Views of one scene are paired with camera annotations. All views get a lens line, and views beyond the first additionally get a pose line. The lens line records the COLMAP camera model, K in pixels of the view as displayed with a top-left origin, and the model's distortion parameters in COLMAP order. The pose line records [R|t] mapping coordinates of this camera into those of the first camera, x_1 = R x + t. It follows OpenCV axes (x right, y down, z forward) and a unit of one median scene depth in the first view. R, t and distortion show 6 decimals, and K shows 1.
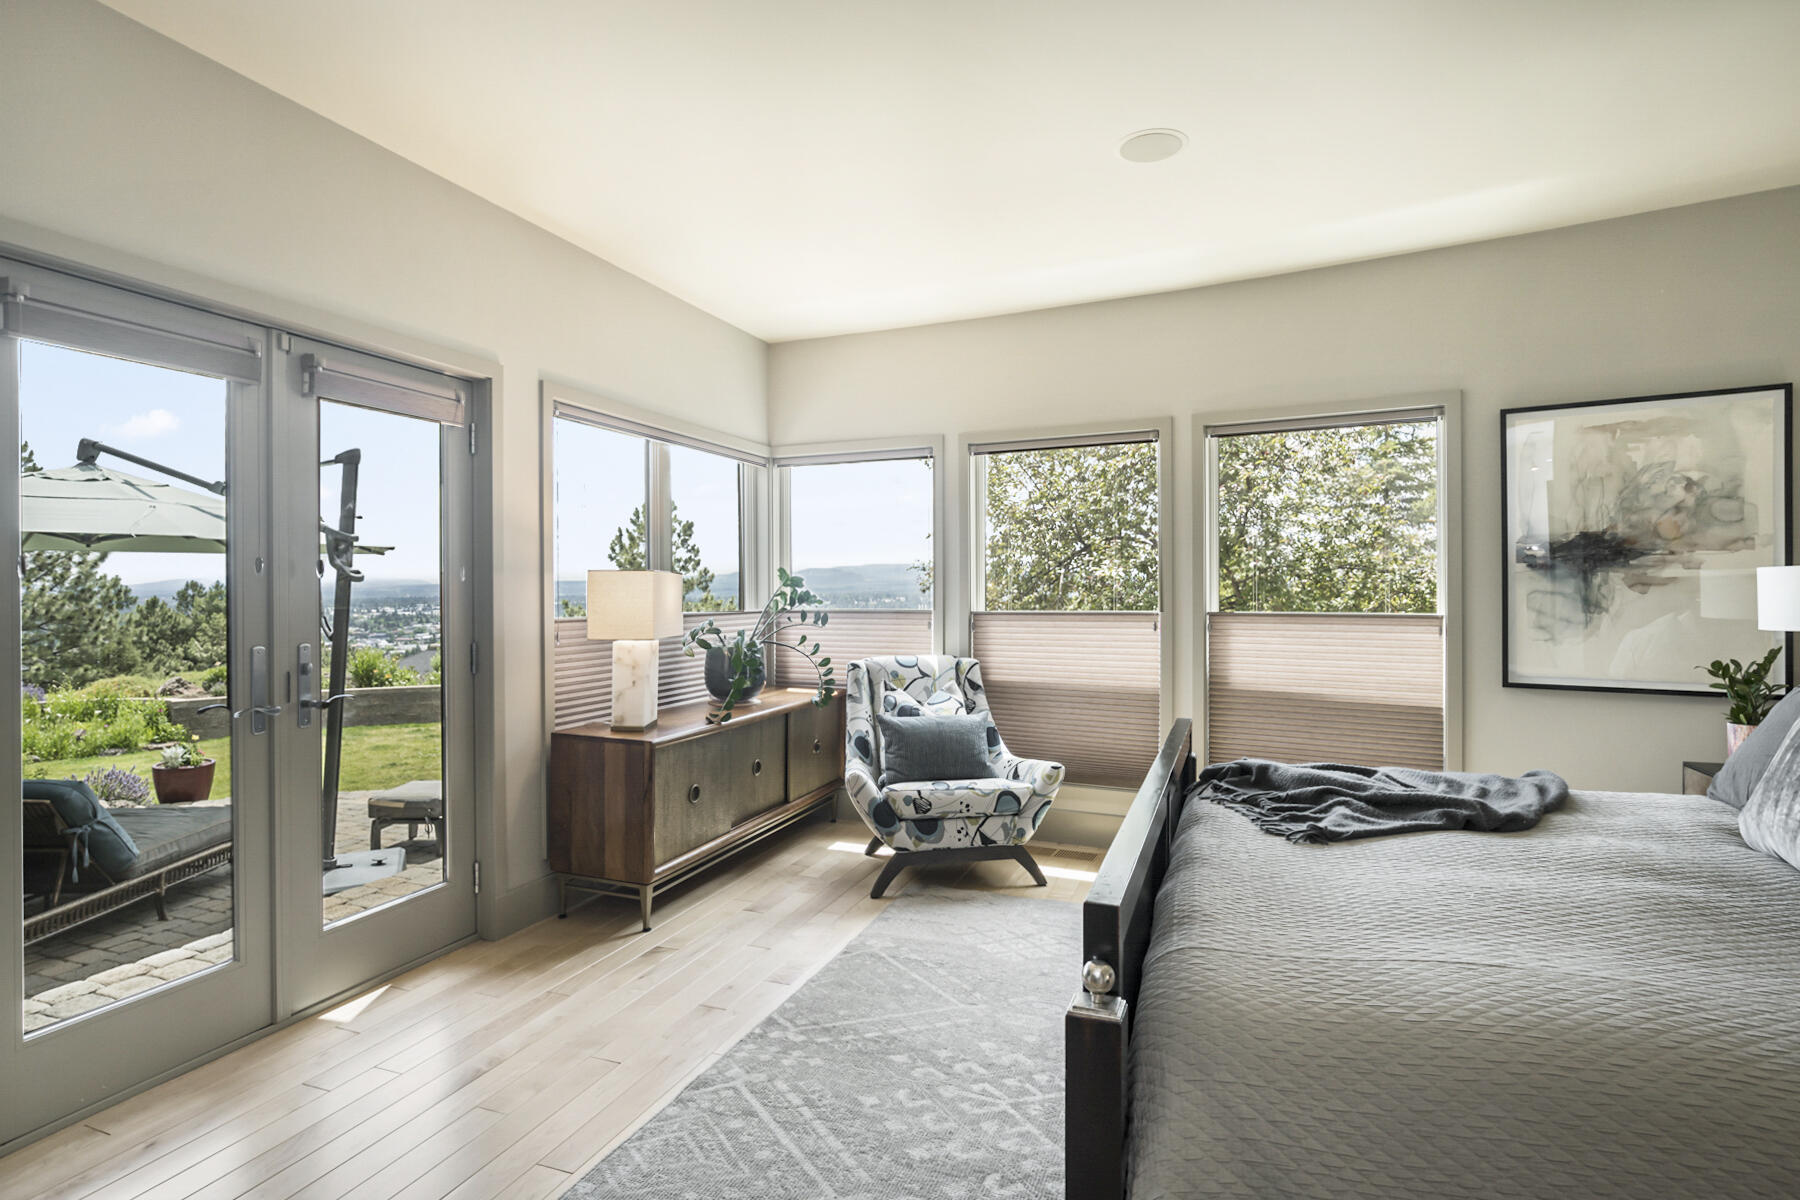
lens RADIAL K [[894.2, 0, 900.4], [0, 894.2, 575.6], [0, 0, 1]] dist [-0.032269, 0.018199]
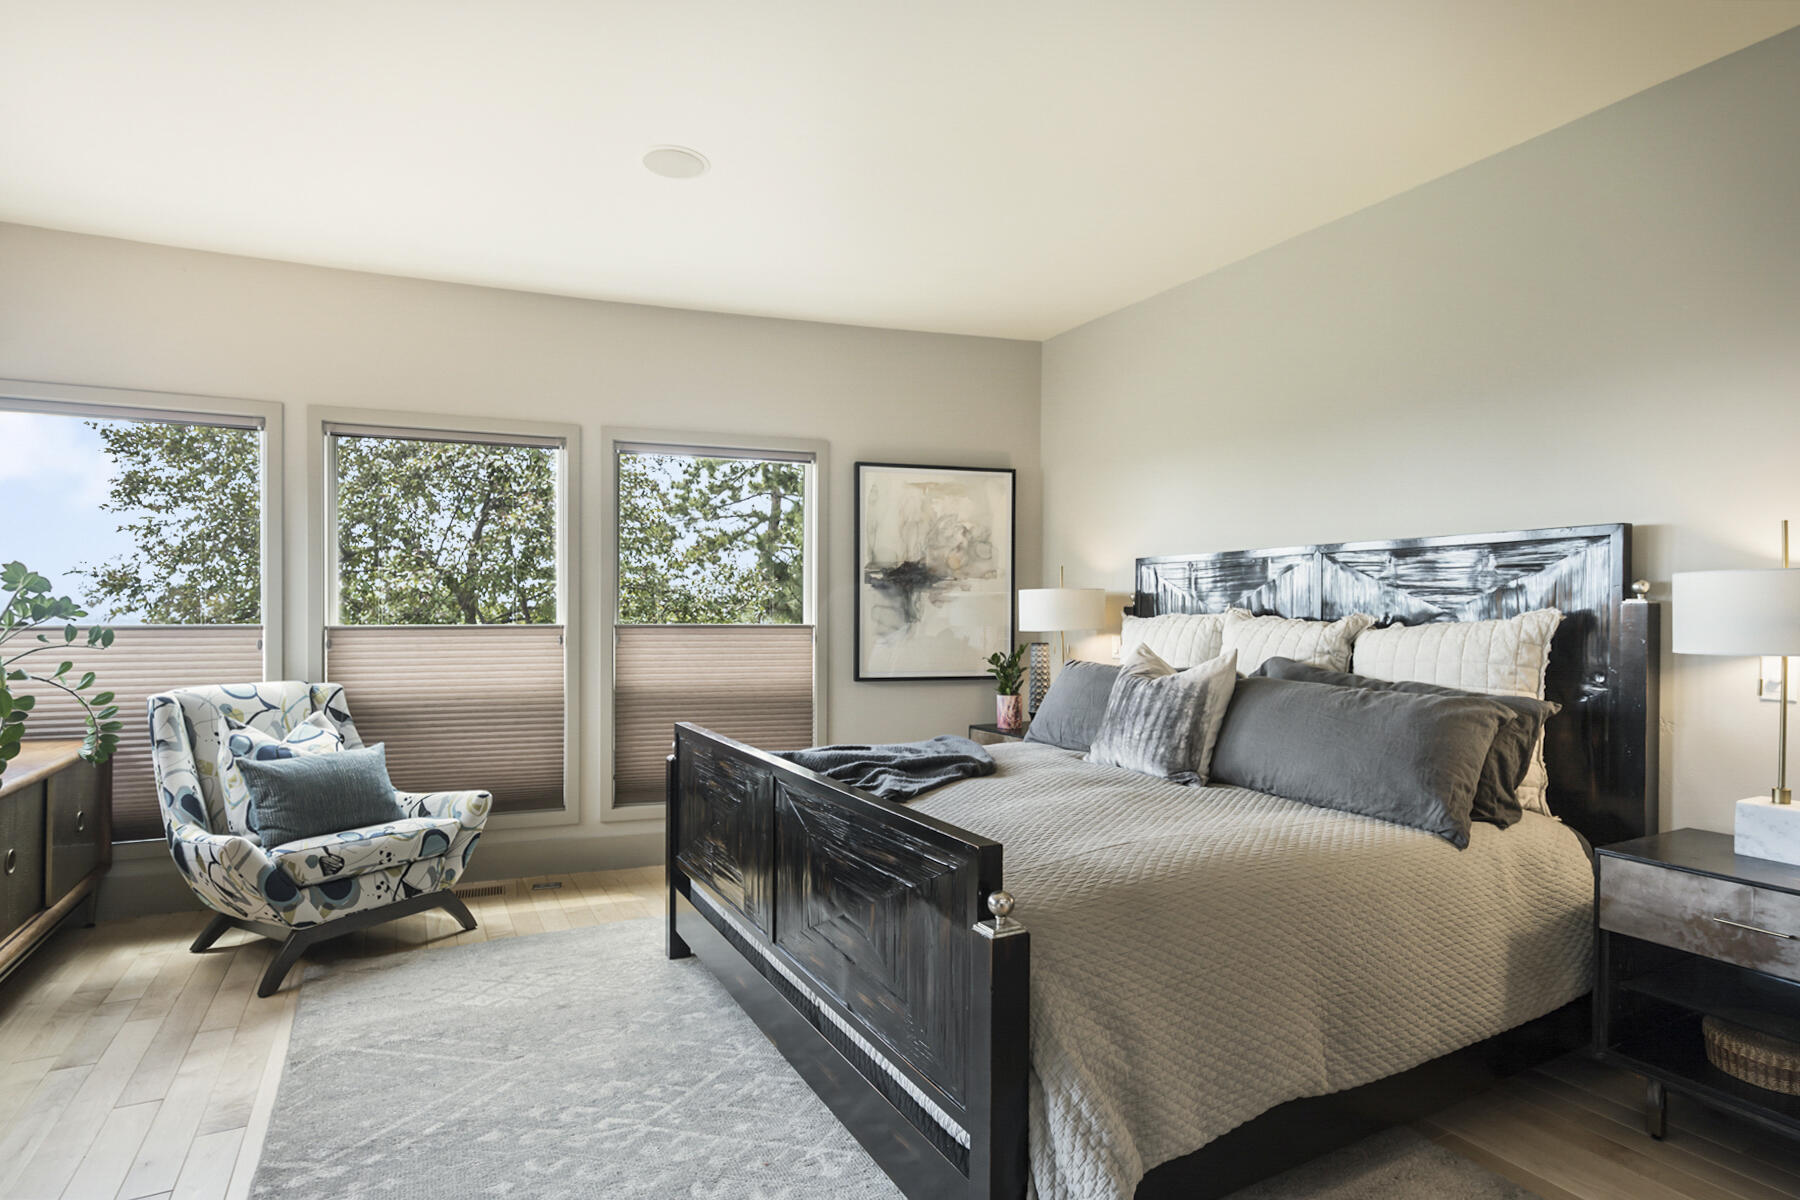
lens RADIAL K [[904.3, 0, 897.8], [0, 904.3, 603.5], [0, 0, 1]] dist [-0.012140, 0.002492]
pose [[0.680740, 0.011282, 0.732438, -0.223920], [-0.018074, 0.999836, 0.001397, 0.011720], [-0.732302, -0.014189, 0.680832, 0.075046]]
